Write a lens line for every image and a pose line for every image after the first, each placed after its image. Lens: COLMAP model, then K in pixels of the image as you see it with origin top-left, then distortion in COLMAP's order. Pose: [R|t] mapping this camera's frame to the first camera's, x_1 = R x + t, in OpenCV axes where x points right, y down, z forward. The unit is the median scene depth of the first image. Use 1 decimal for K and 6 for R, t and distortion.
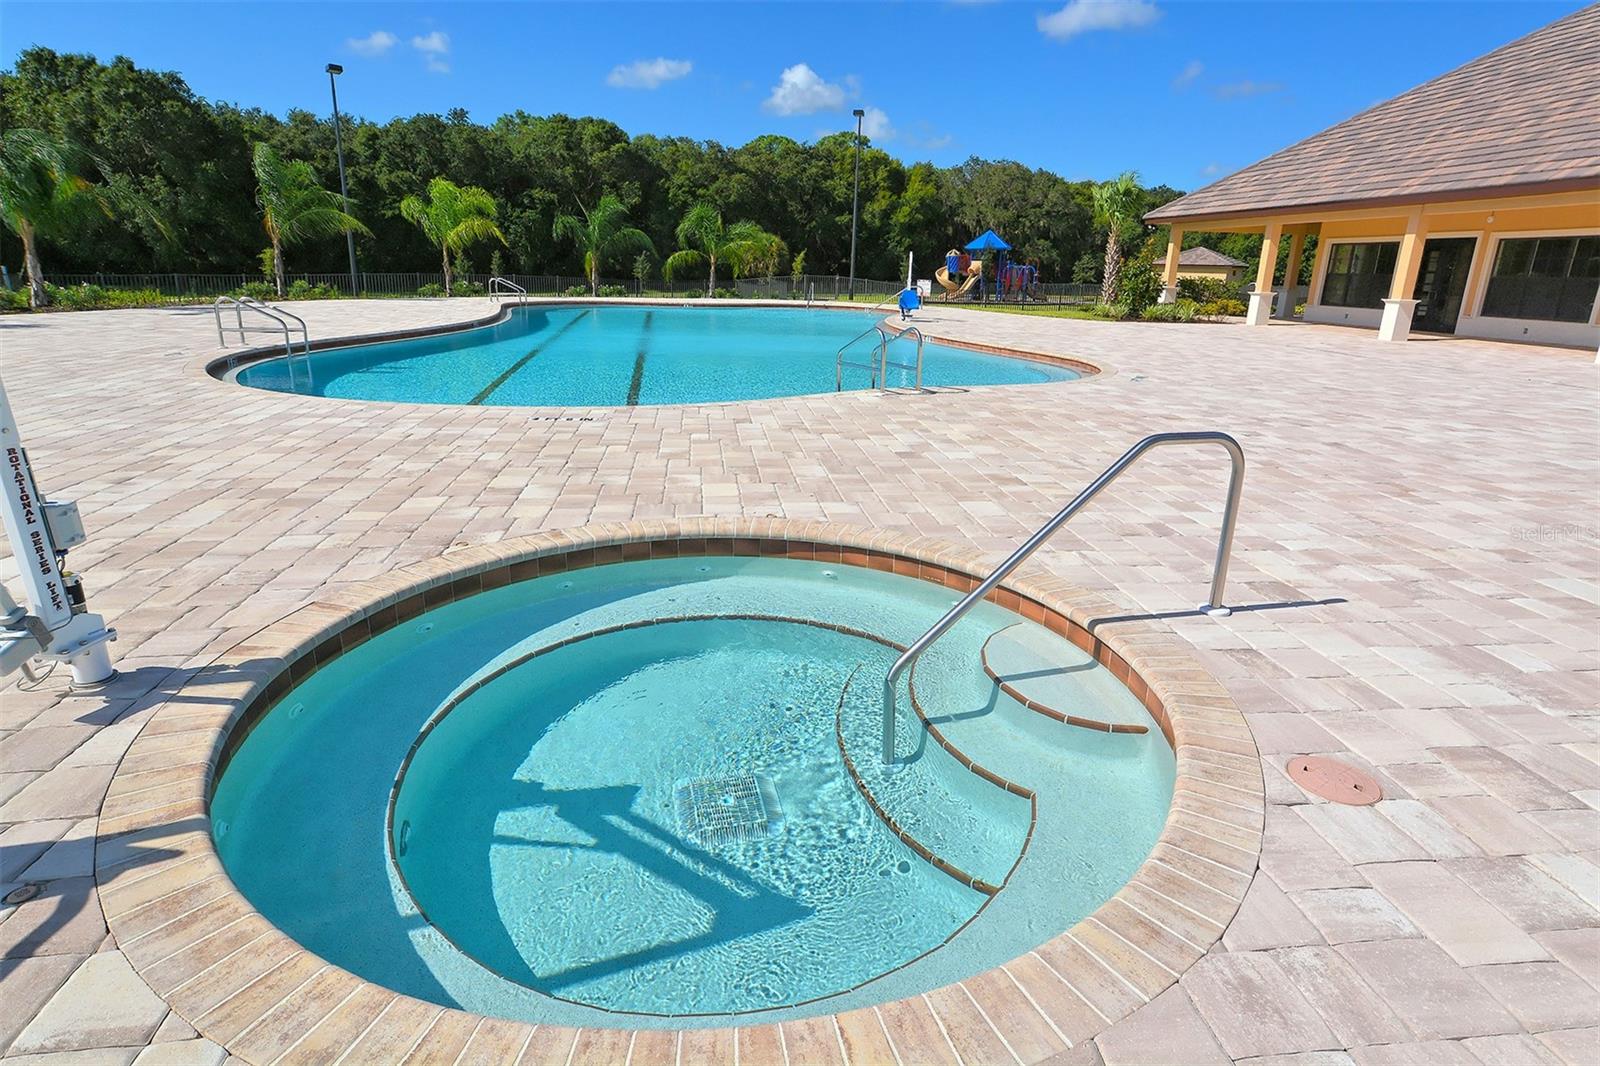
lens RADIAL K [[818.6, 0, 800.0], [0, 818.6, 533.0], [0, 0, 1]] dist [0.001975, 0.000425]
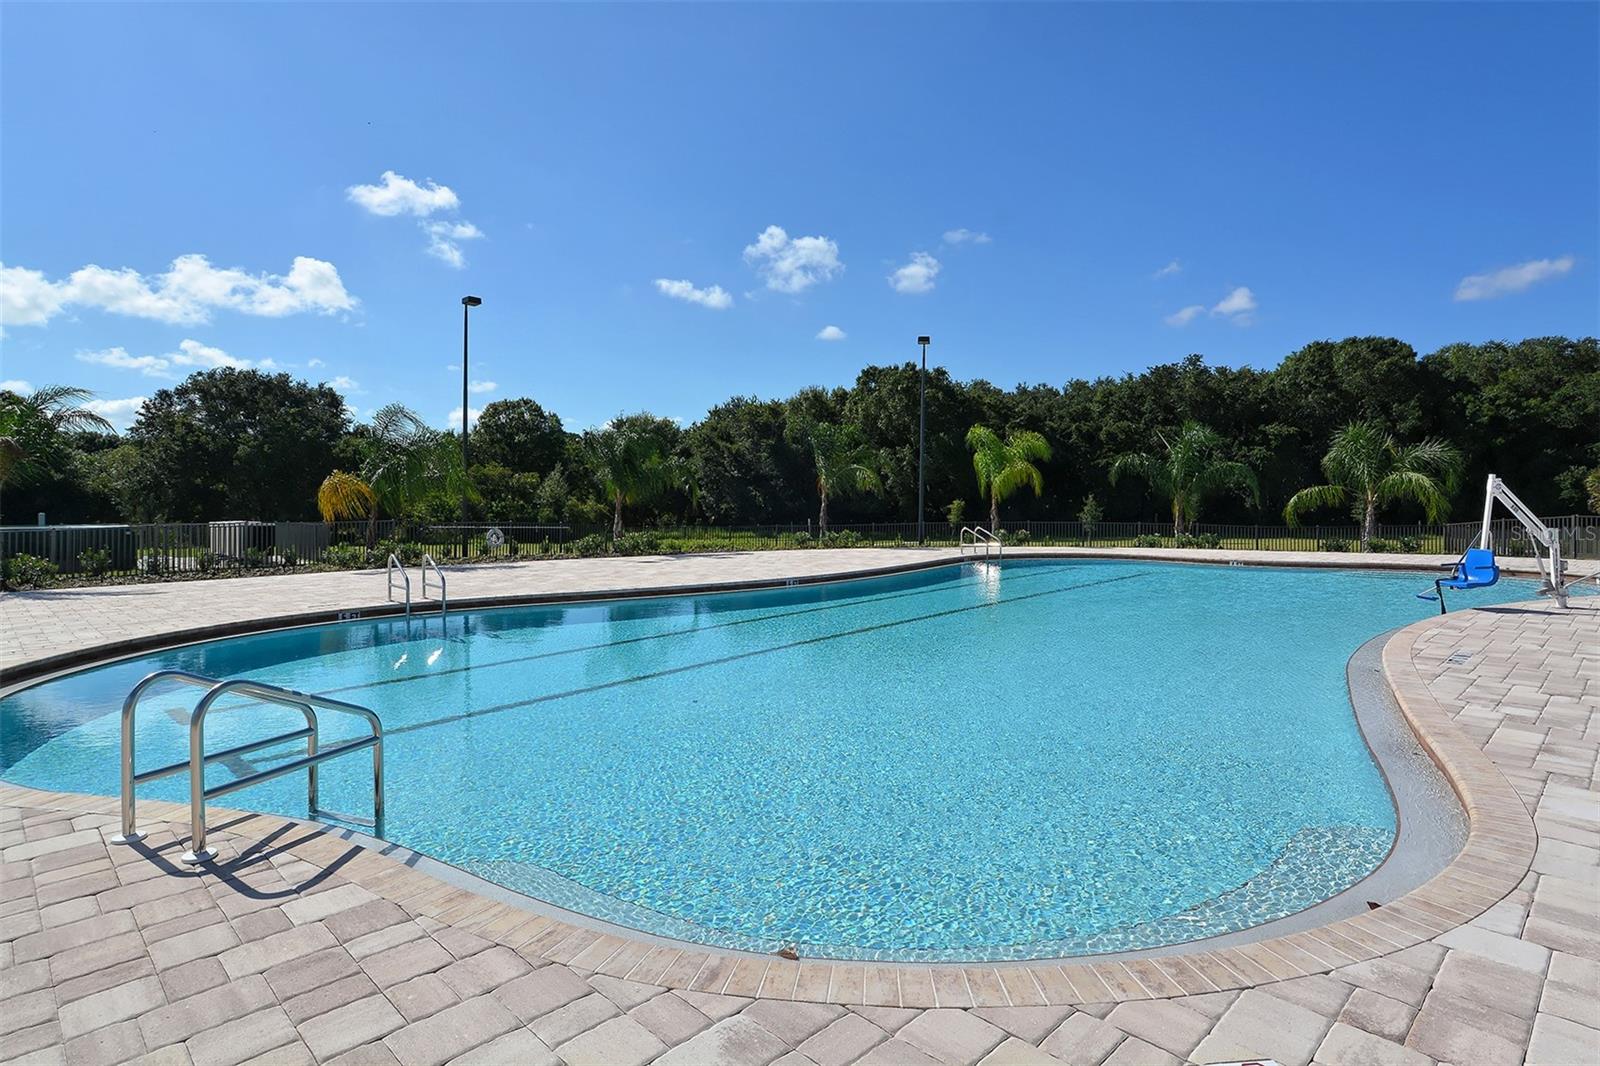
lens RADIAL K [[818.6, 0, 800.0], [0, 818.6, 533.0], [0, 0, 1]] dist [0.001975, 0.000425]
pose [[0.614770, 0.000193, -0.788706, 0.063510], [-0.222082, 0.959581, -0.172871, -0.045525], [0.756794, 0.281433, 0.589964, 0.138319]]
